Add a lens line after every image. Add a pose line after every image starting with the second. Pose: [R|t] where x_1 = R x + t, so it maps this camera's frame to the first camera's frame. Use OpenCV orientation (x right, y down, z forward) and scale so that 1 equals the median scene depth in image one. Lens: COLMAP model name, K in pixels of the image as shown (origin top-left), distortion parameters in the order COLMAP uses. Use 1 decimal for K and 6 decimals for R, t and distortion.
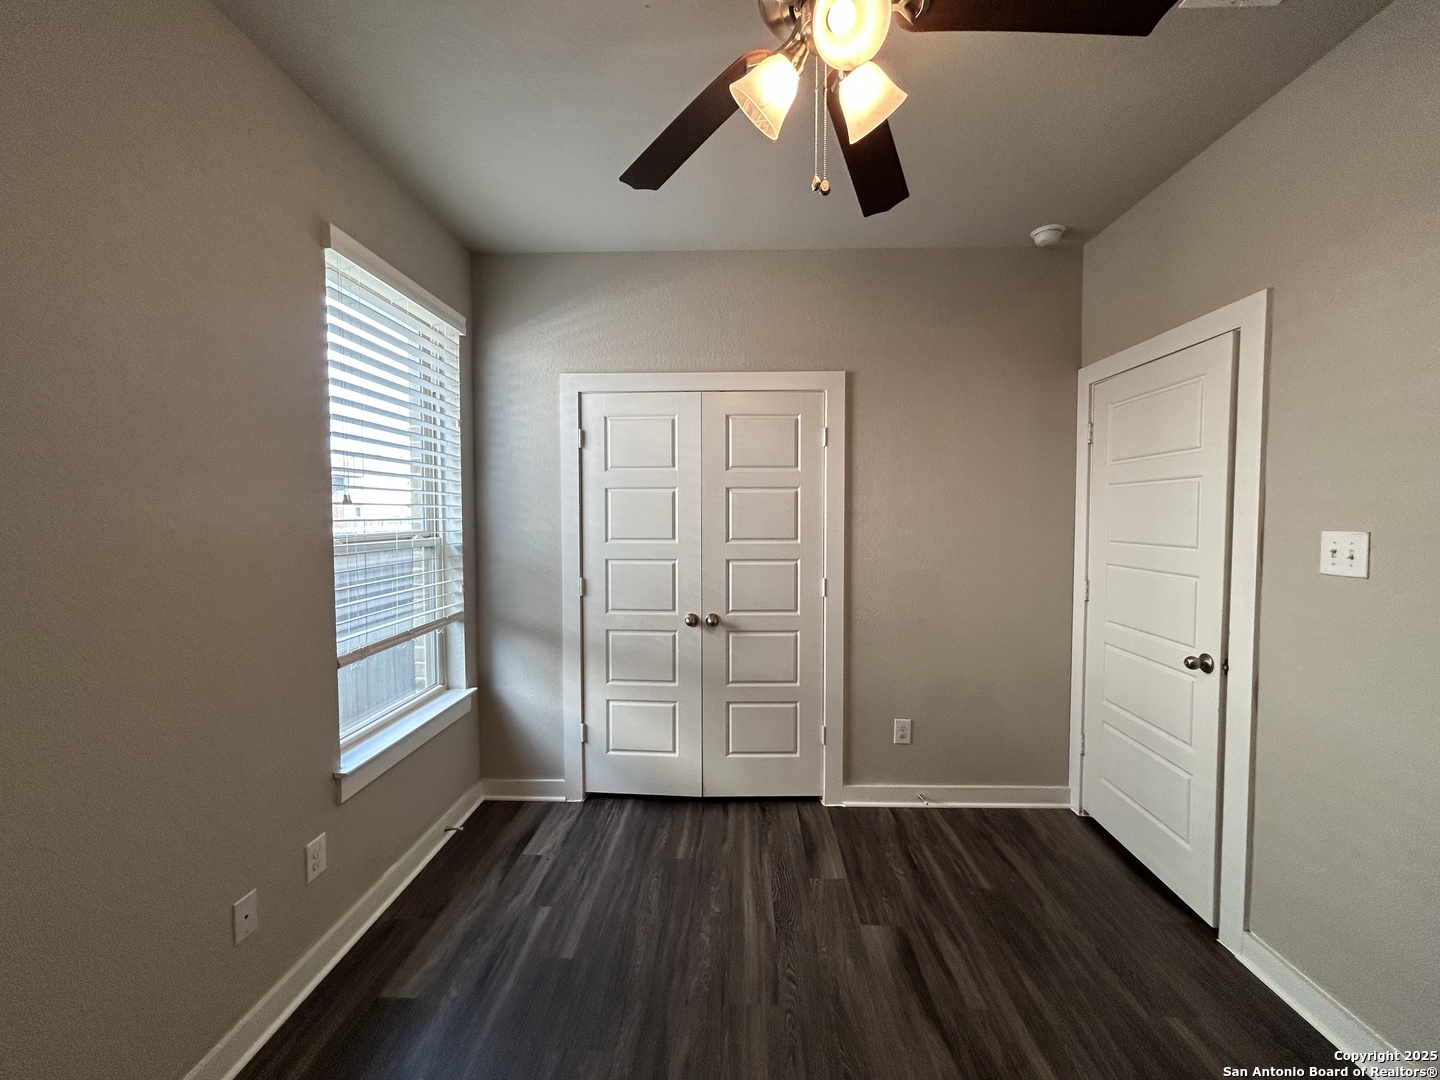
lens RADIAL K [[579.6, 0, 723.1], [0, 579.6, 538.2], [0, 0, 1]] dist [-0.005230, 0.002544]
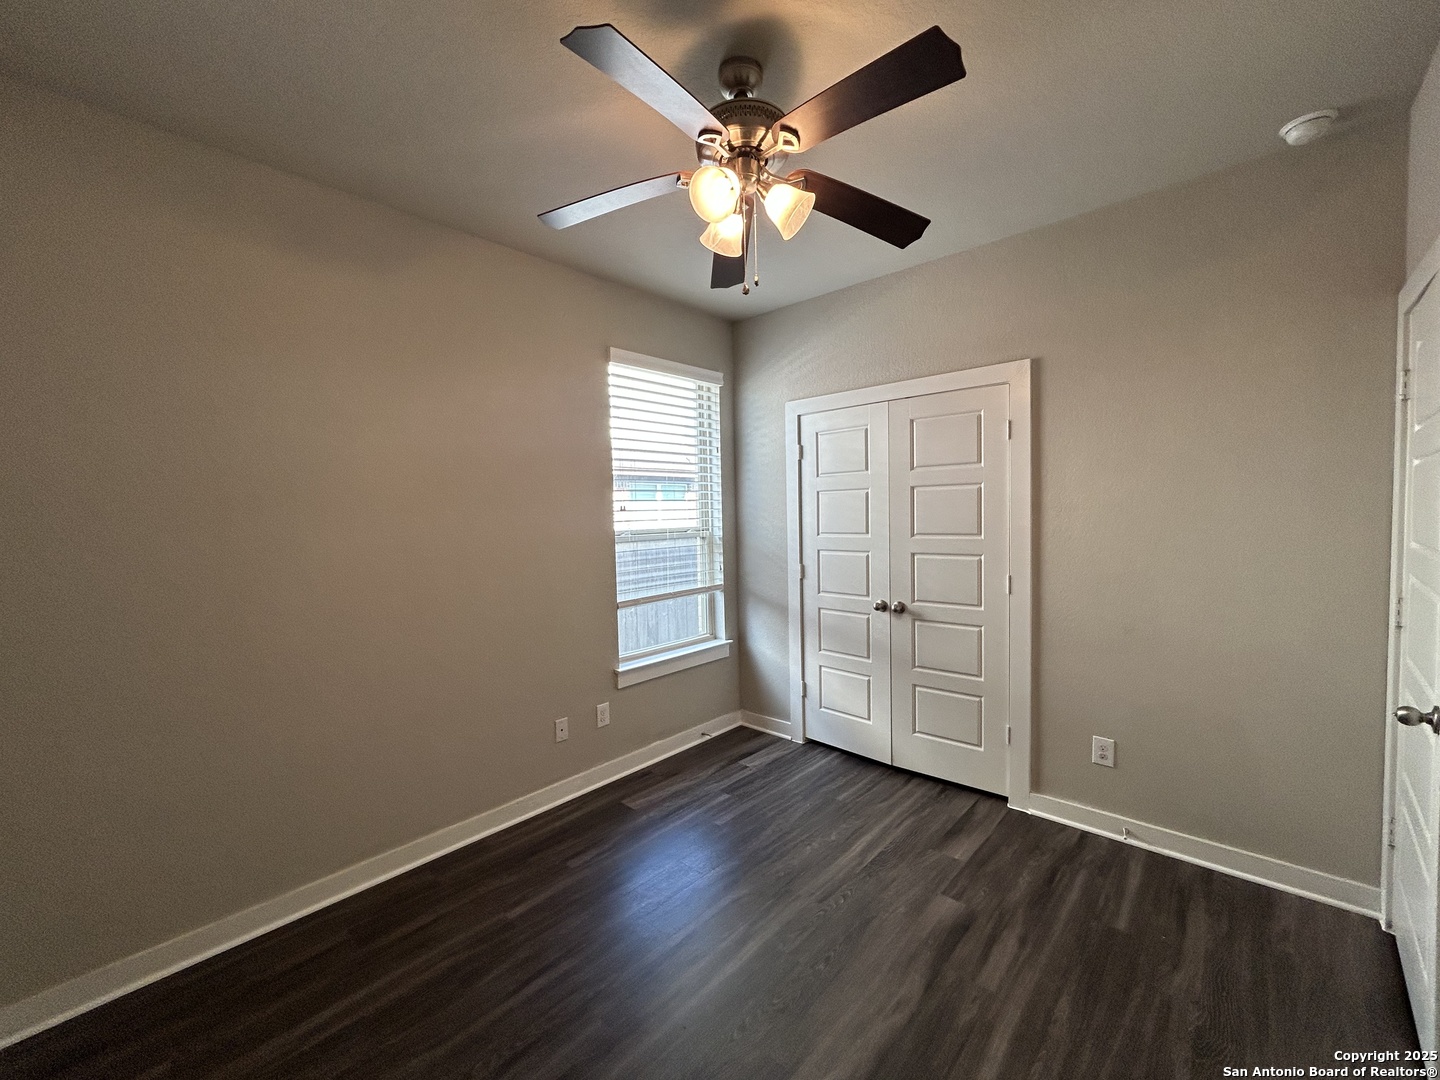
lens RADIAL K [[579.6, 0, 723.1], [0, 579.6, 538.2], [0, 0, 1]] dist [-0.005230, 0.002544]
pose [[0.757811, 0.013551, -0.652333, 0.445875], [-0.003266, 0.999851, 0.016977, -0.007825], [0.652466, -0.010735, 0.757742, -0.052407]]
